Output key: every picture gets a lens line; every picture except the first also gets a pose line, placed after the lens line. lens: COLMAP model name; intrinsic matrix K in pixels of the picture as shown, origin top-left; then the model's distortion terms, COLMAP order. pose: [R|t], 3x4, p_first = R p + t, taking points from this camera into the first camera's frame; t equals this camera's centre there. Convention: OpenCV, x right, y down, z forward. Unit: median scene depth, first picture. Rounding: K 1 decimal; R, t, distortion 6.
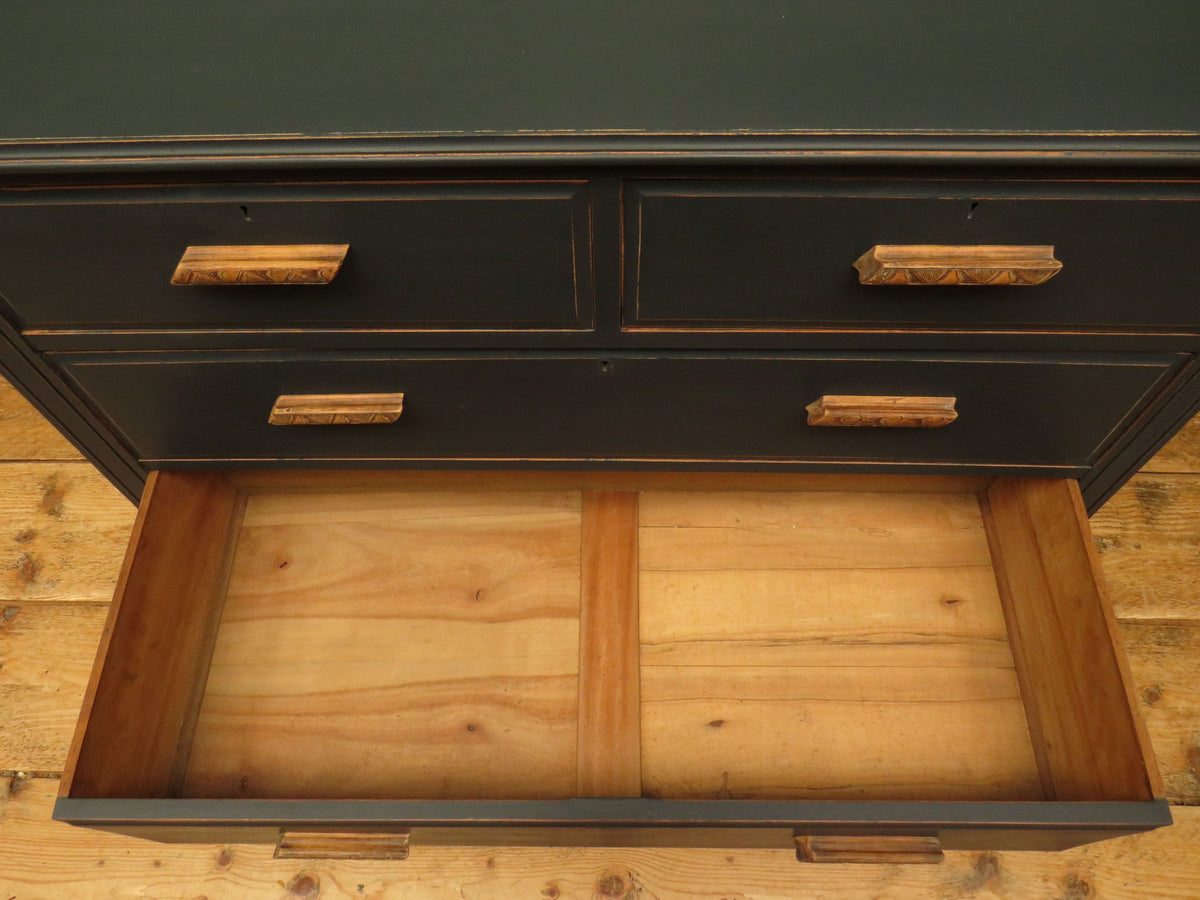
lens RADIAL K [[845.5, 0, 603.6], [0, 845.5, 465.9], [0, 0, 1]] dist [-0.019262, -0.016075]
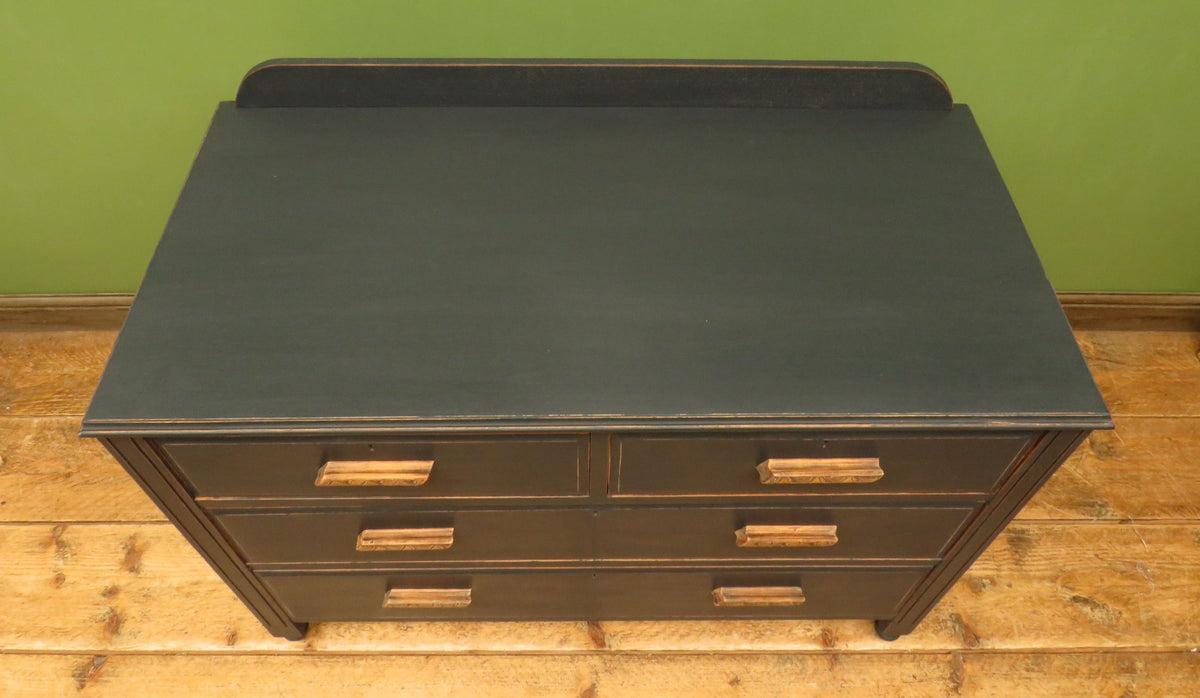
lens RADIAL K [[859.9, 0, 605.9], [0, 859.9, 241.9], [0, 0, 1]] dist [-0.043486, 0.004488]
pose [[0.999046, -0.002551, 0.043593, -0.033485], [0.010393, 0.983497, -0.180624, -0.236120], [-0.042413, 0.180905, 0.982586, -0.406667]]
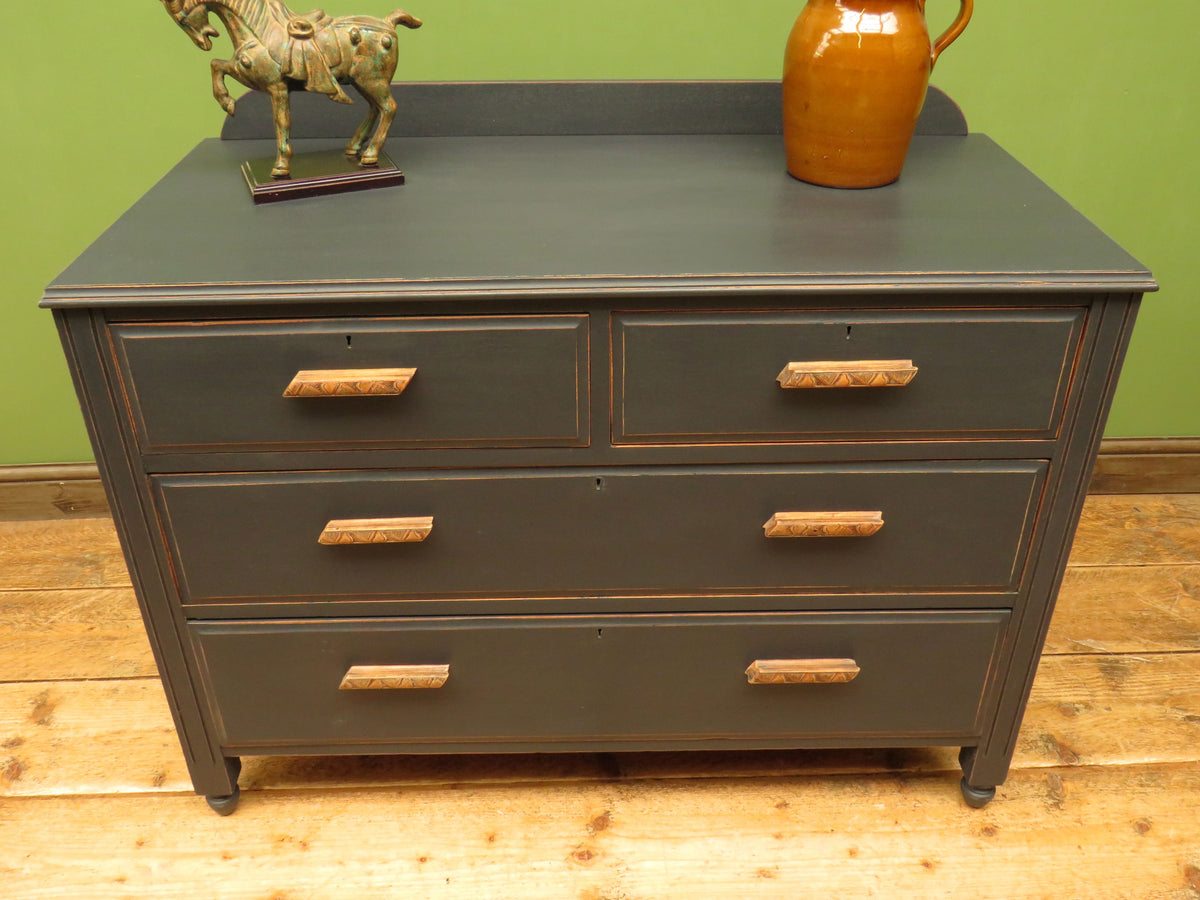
lens RADIAL K [[1071.1, 0, 611.5], [0, 1071.1, 468.7], [0, 0, 1]] dist [-0.071403, 0.032676]
pose [[0.998221, -0.023246, 0.054899, -0.056846], [0.045269, 0.894755, -0.444257, 0.475886], [-0.038794, 0.445952, 0.894216, -0.355186]]
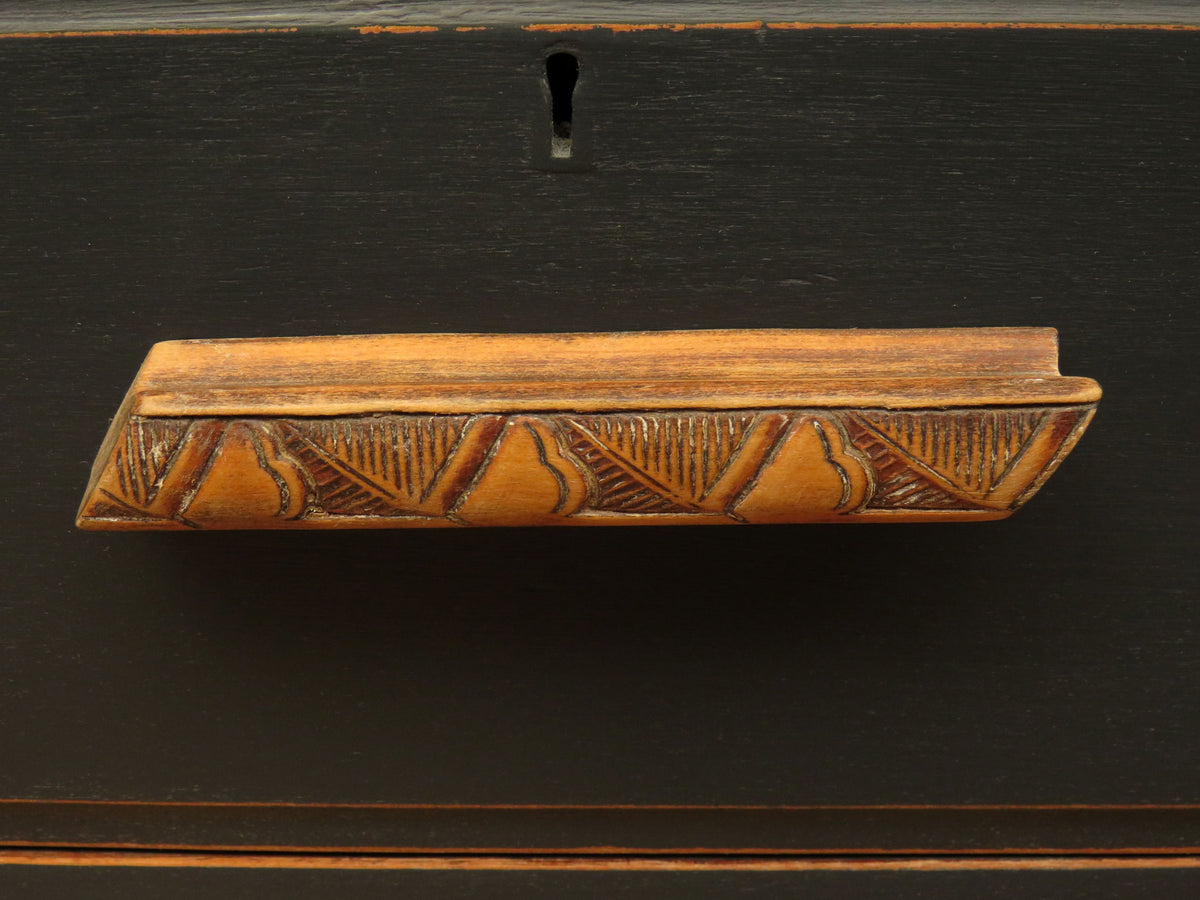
lens RADIAL K [[1639.0, 0, 599.1], [0, 1639.0, 451.0], [0, 0, 1]] dist [-0.124884, 0.000000]
pose [[0.999629, 0.006554, 0.026421, 0.262135], [0.007742, 0.862043, -0.506776, -0.030181], [-0.026098, 0.506793, 0.861673, 0.431148]]
